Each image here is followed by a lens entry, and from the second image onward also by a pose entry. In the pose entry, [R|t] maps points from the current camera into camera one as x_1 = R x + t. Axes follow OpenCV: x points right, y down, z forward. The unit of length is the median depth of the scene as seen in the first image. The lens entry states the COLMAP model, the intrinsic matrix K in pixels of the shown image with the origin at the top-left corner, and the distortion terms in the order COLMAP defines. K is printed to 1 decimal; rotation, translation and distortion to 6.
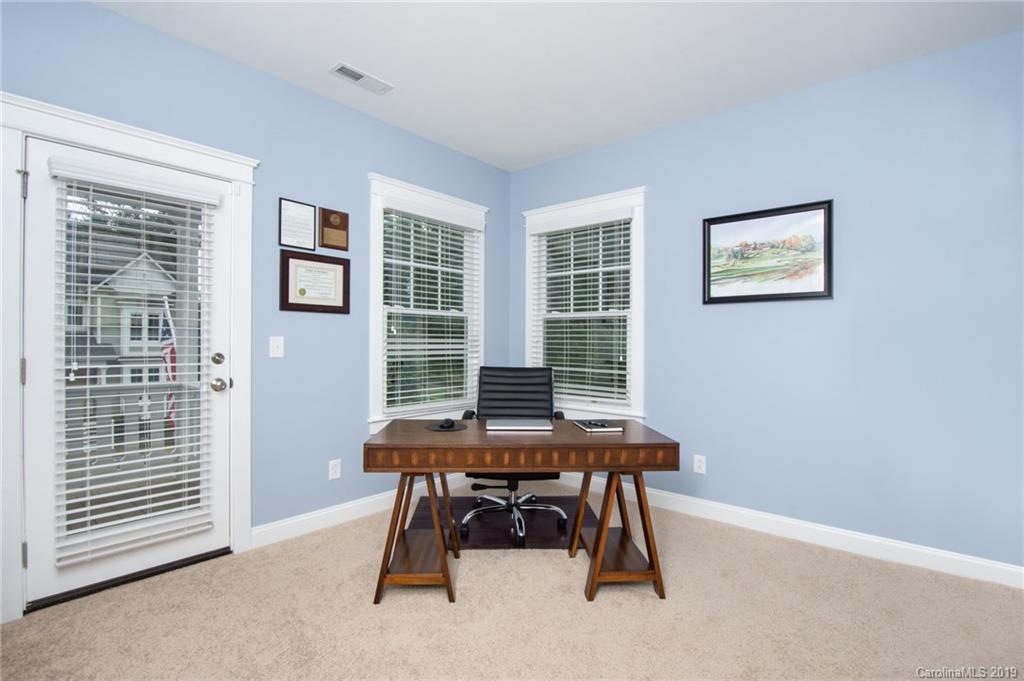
lens RADIAL K [[465.9, 0, 516.0], [0, 465.9, 340.2], [0, 0, 1]] dist [-0.003070, 0.000711]
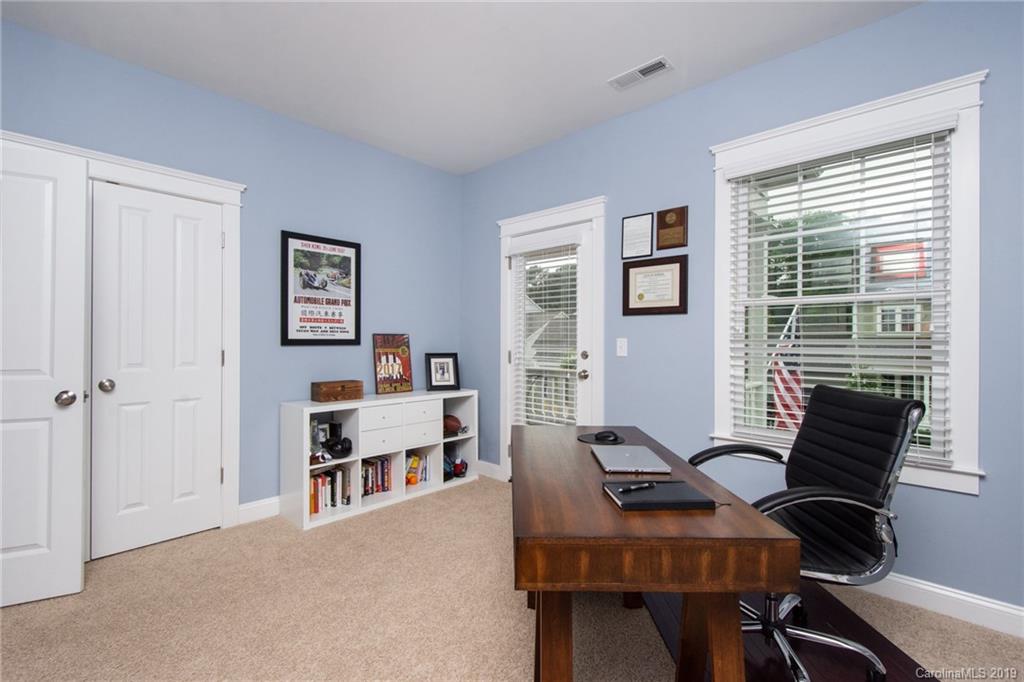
lens RADIAL K [[465.9, 0, 512.3], [0, 465.9, 340.5], [0, 0, 1]] dist [-0.003070, 0.000711]
pose [[-0.047983, -0.007864, -0.998817, 0.546142], [-0.005019, 0.999958, -0.007632, 0.006065], [0.998836, 0.004647, -0.048021, 0.652087]]
